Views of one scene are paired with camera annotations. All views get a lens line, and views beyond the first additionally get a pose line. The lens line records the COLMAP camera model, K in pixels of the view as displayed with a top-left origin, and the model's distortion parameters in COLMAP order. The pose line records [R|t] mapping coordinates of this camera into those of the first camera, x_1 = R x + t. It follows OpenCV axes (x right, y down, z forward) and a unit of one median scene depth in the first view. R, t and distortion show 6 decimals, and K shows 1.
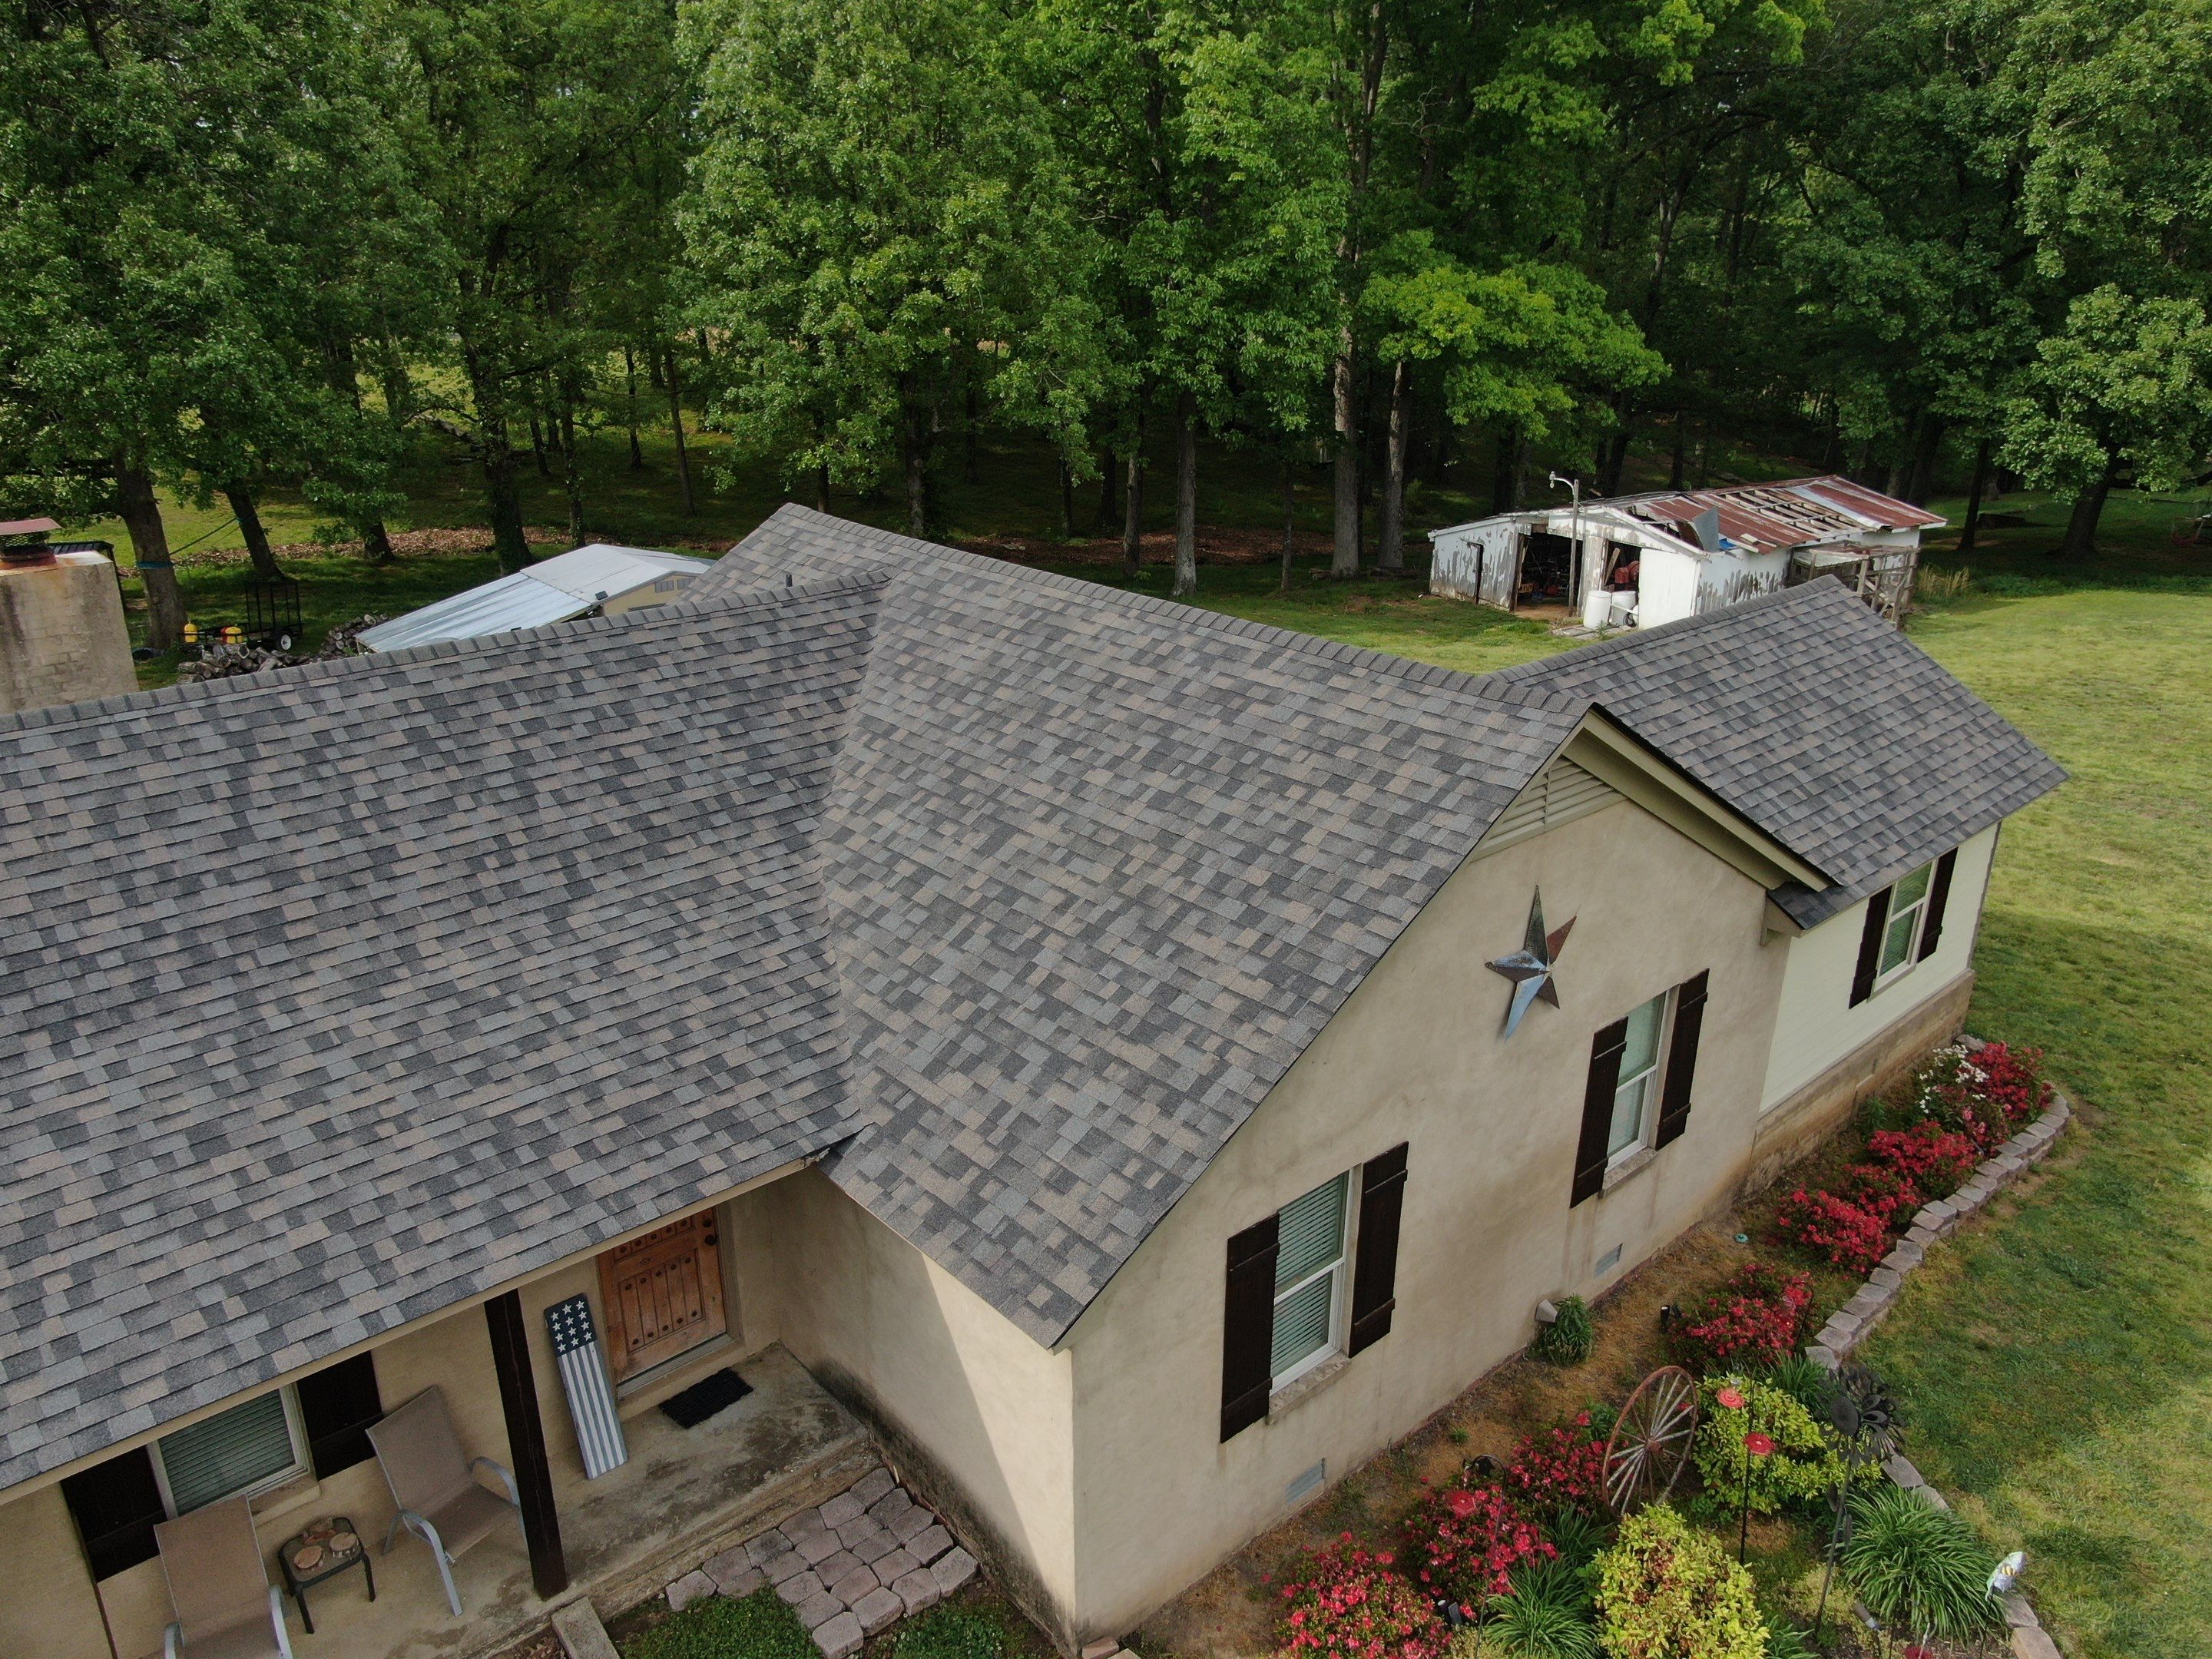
lens RADIAL K [[1591.8, 0, 1113.3], [0, 1591.8, 837.1], [0, 0, 1]] dist [-0.020292, 0.007208]
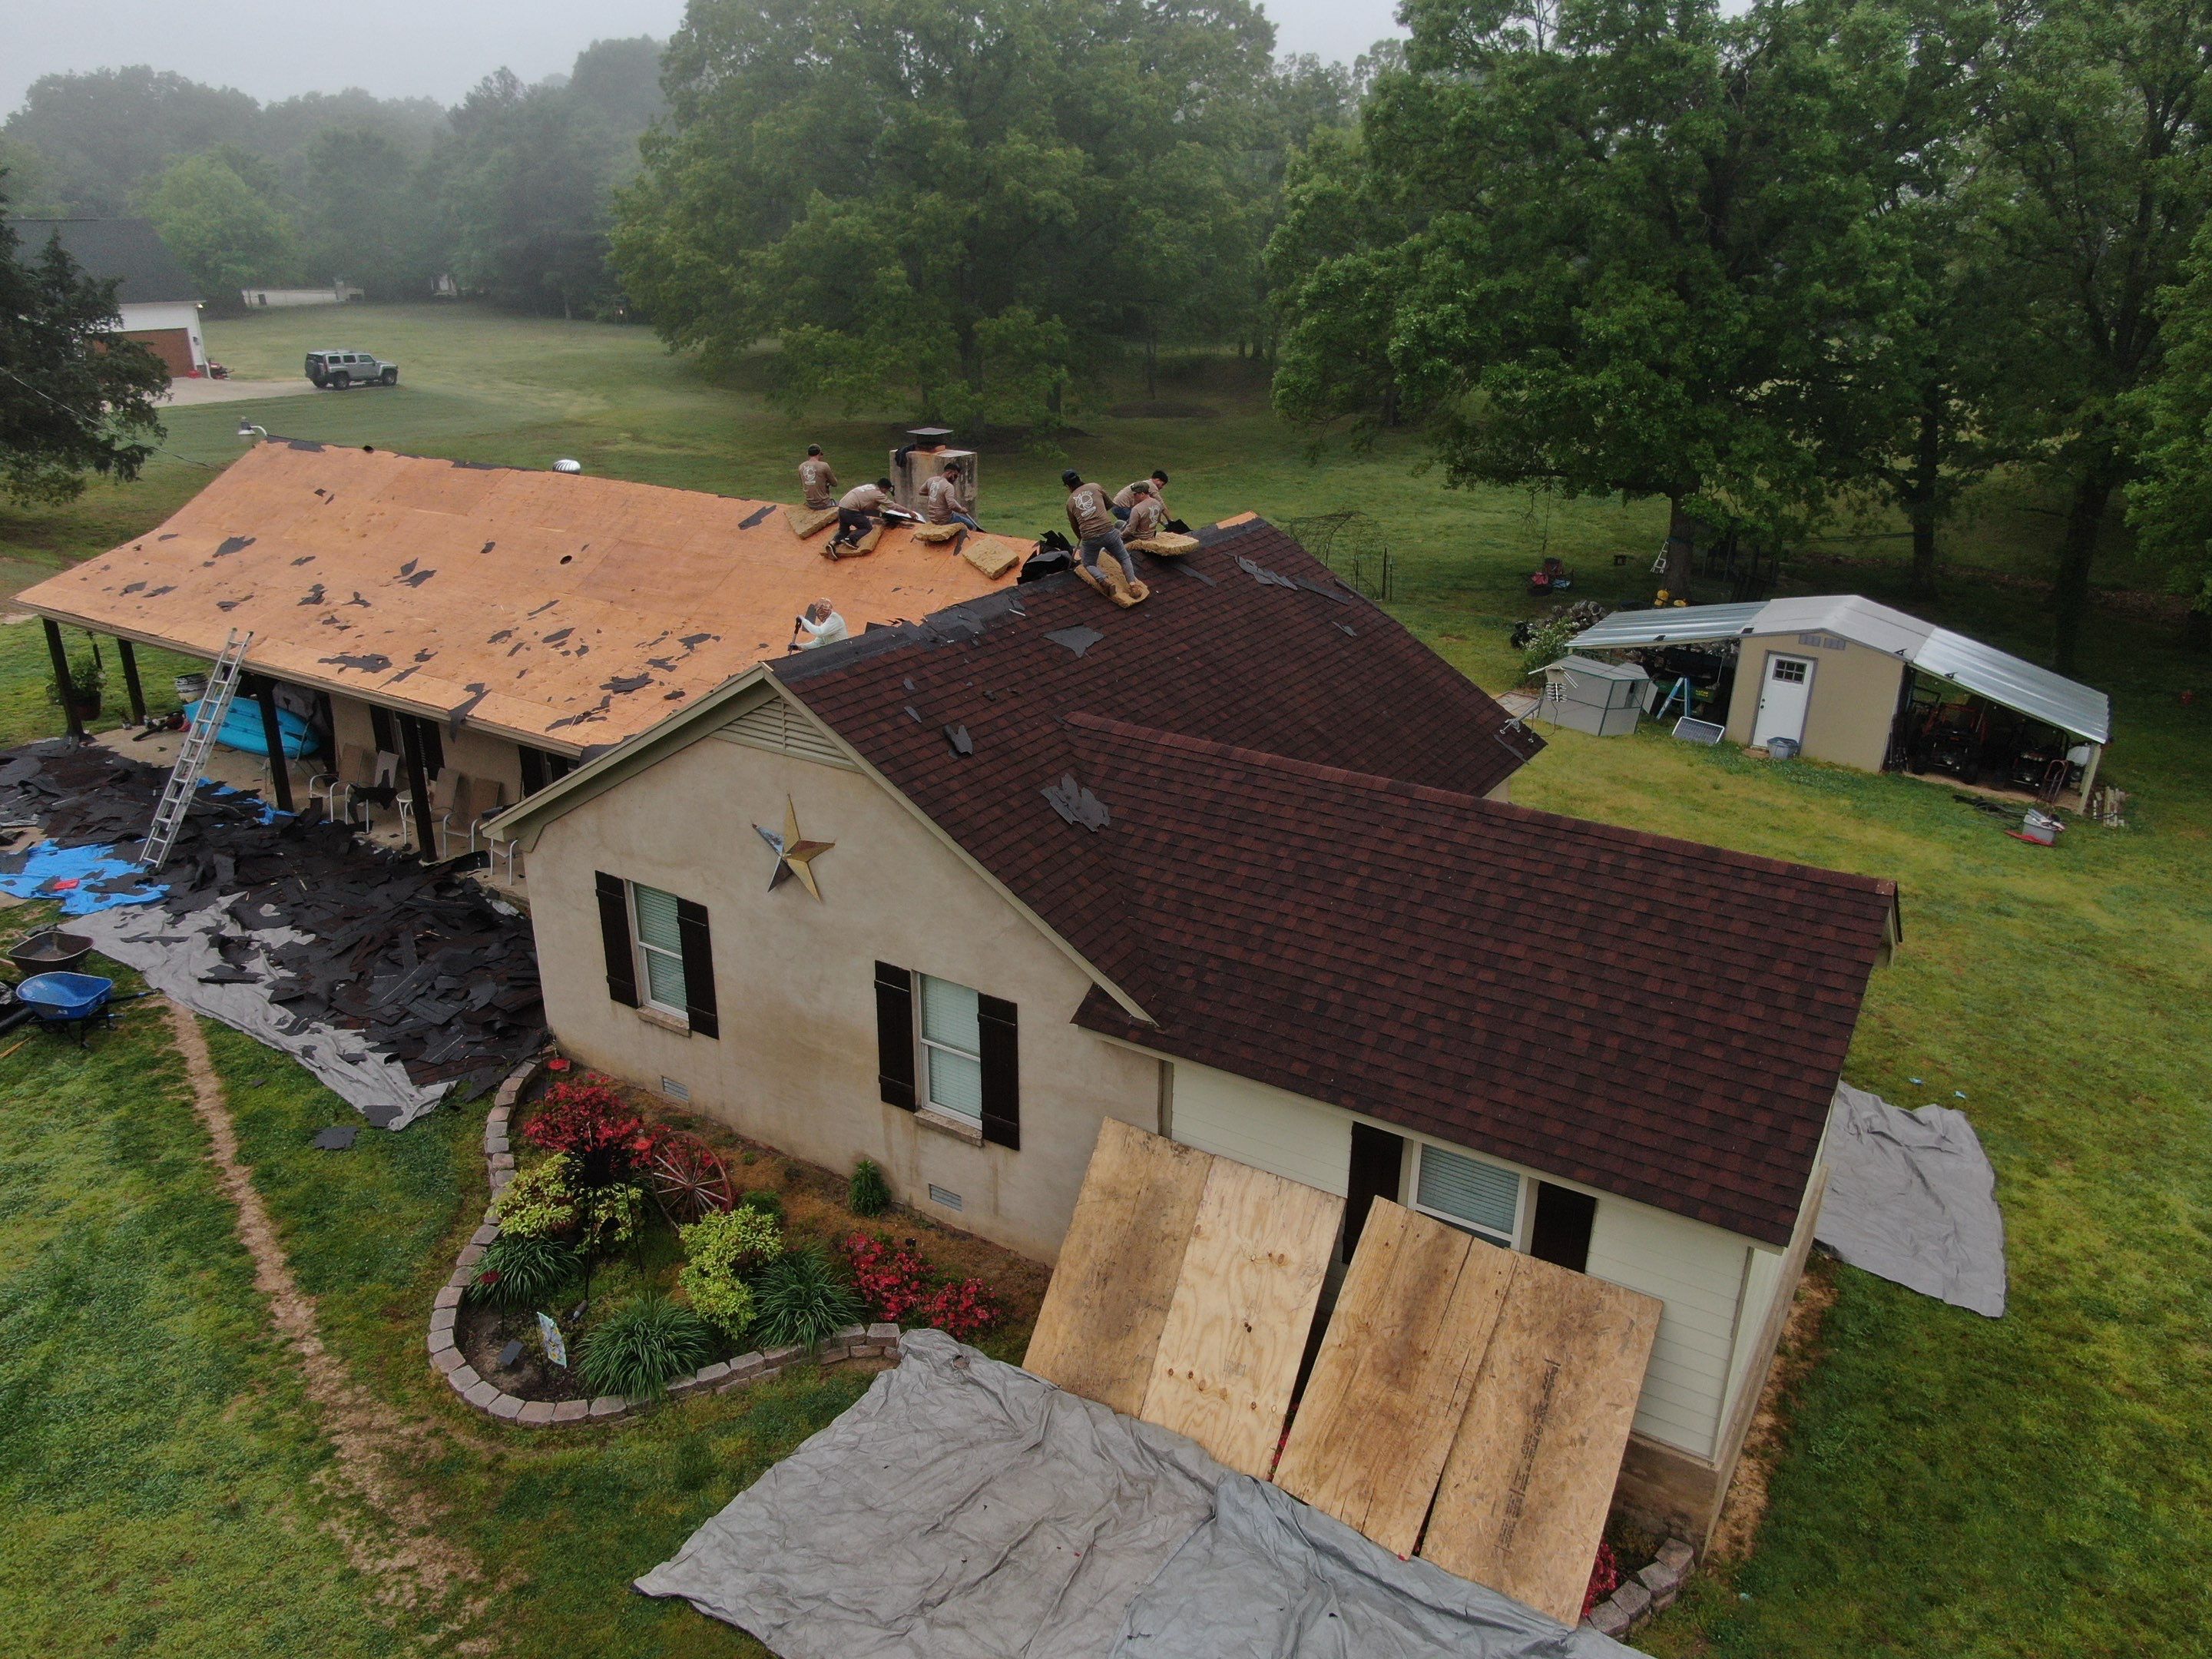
lens RADIAL K [[1597.5, 0, 1106.0], [0, 1597.5, 829.5], [0, 0, 1]] dist [-0.027375, 0.010680]
pose [[0.280096, 0.349445, -0.894111, 1.420403], [-0.362726, 0.900871, 0.238456, -0.333521], [0.888806, 0.257527, 0.379083, 0.632021]]
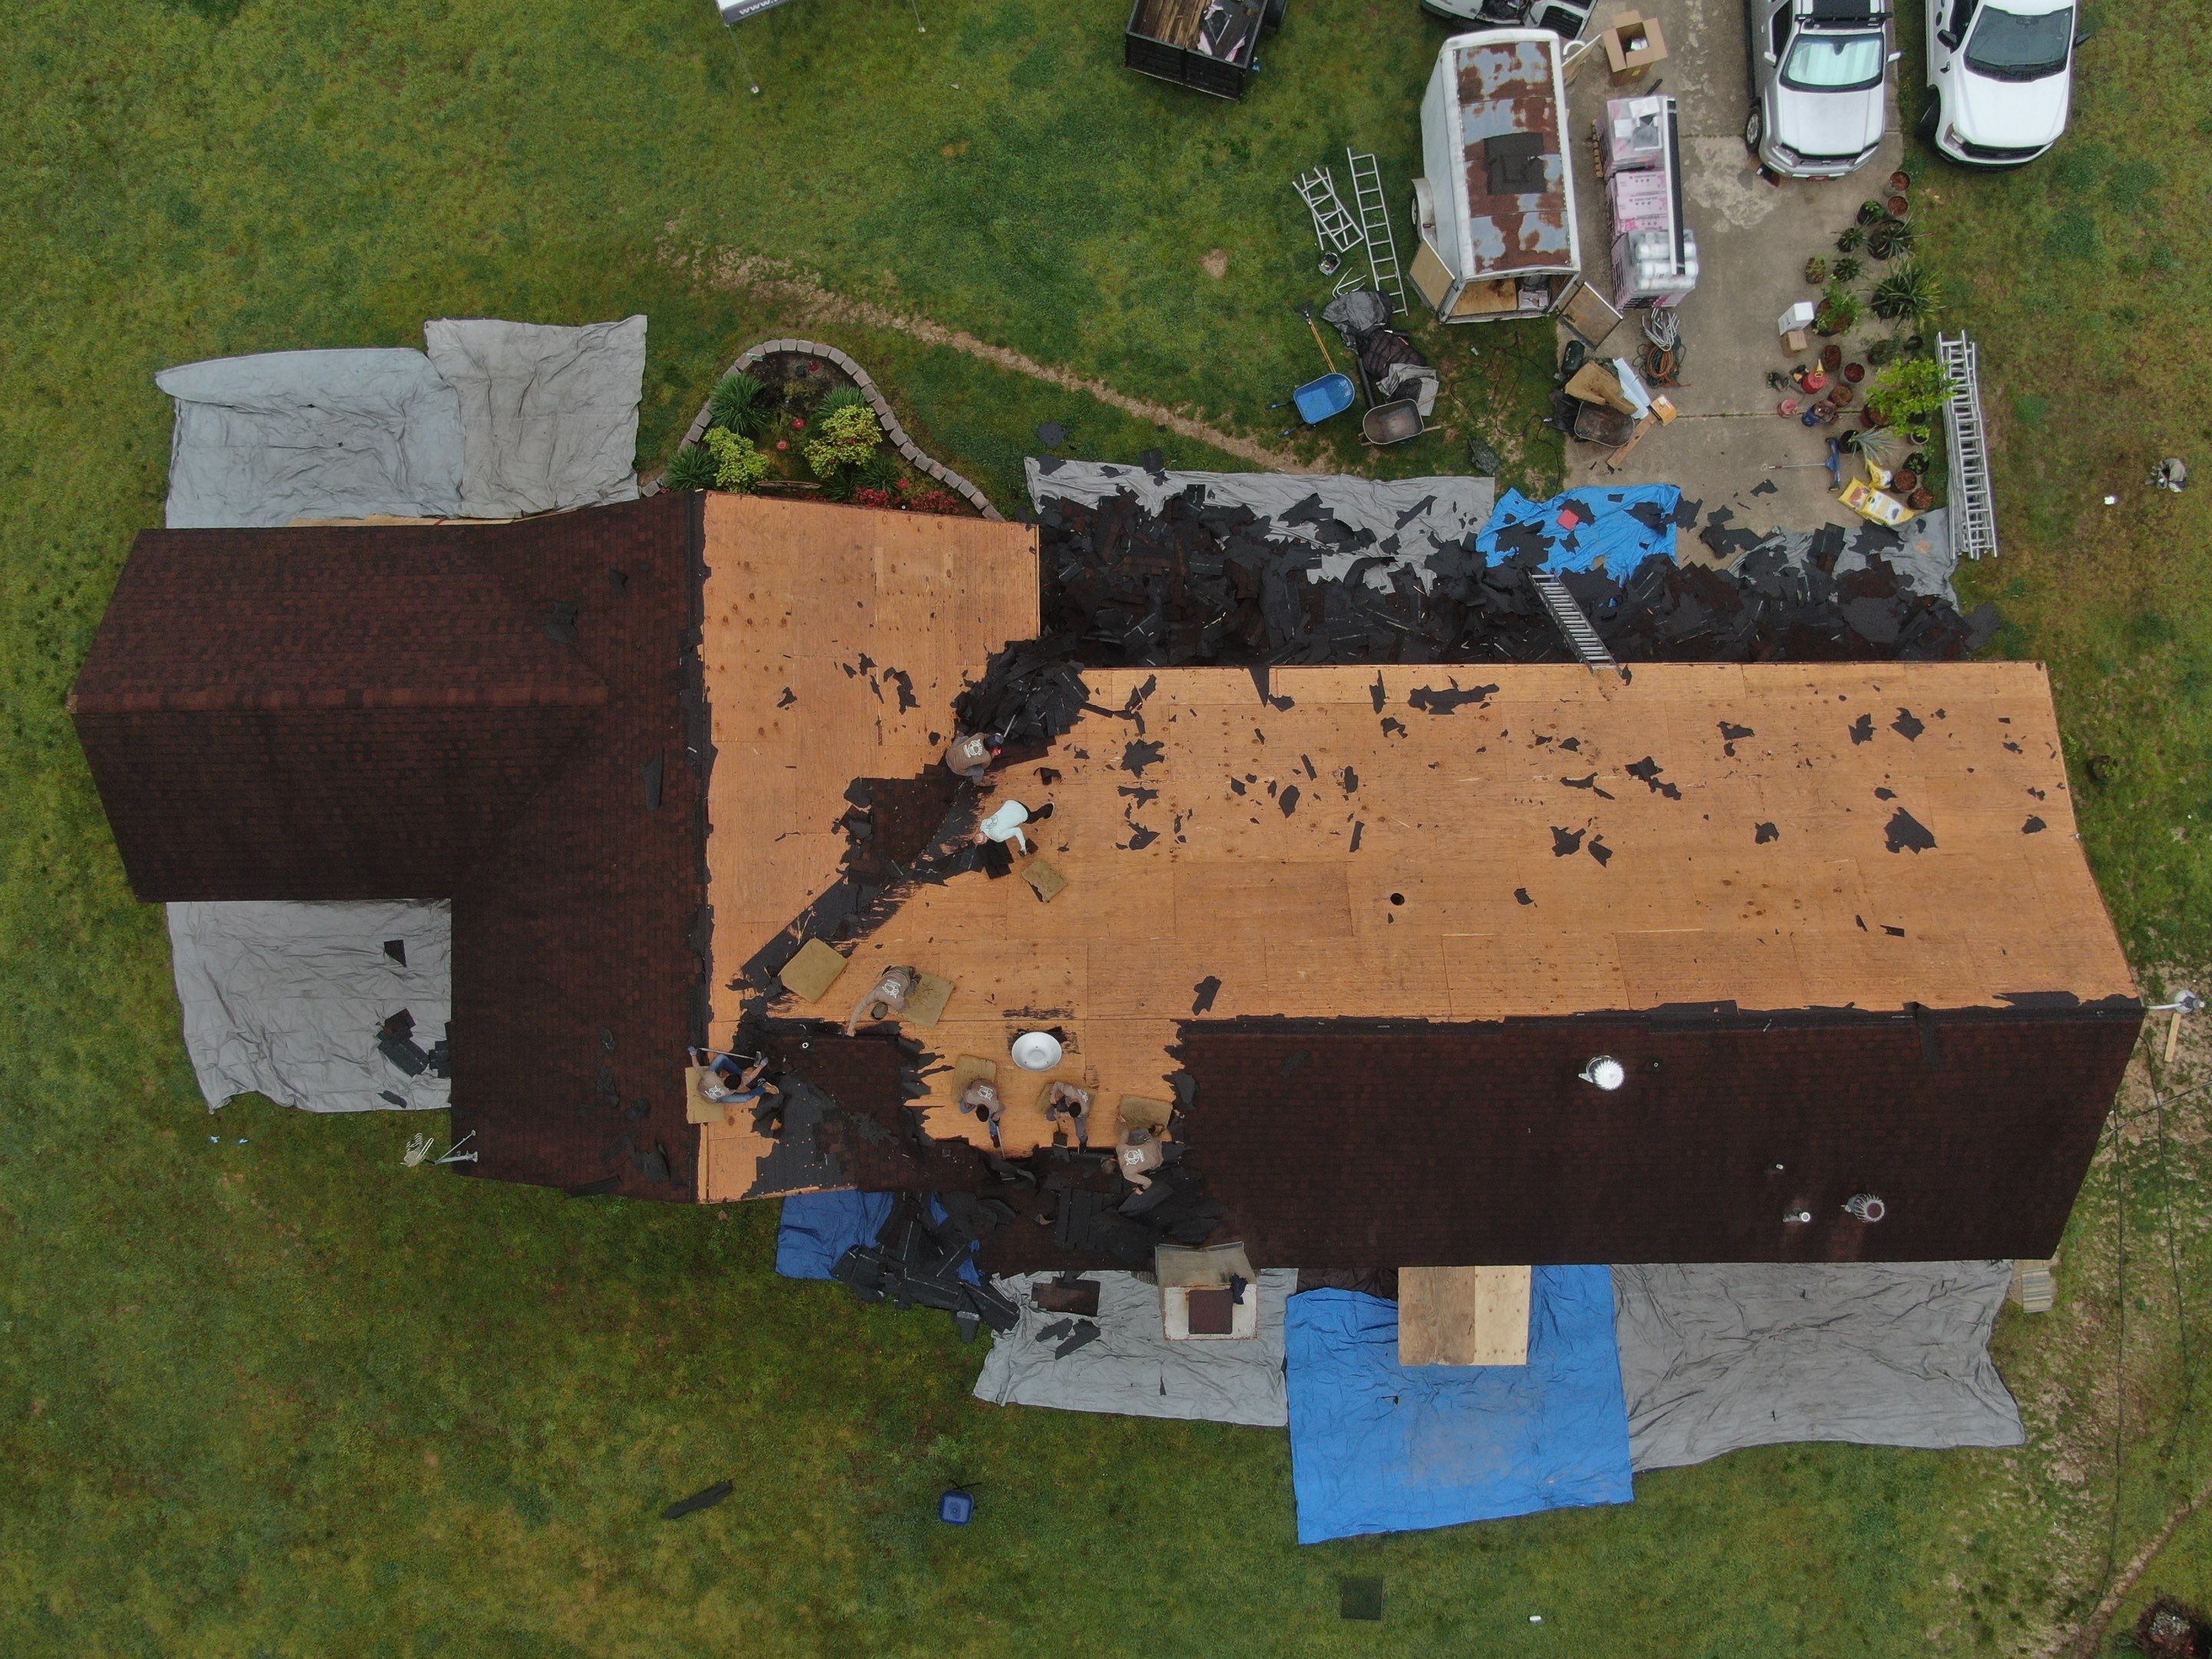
lens RADIAL K [[1597.5, 0, 1106.0], [0, 1597.5, 829.5], [0, 0, 1]] dist [-0.027375, 0.010680]
pose [[-0.755570, -0.654936, 0.013148, -0.362163], [0.234846, -0.252086, 0.938776, -1.721156], [-0.611524, 0.712398, 0.344278, 0.209668]]
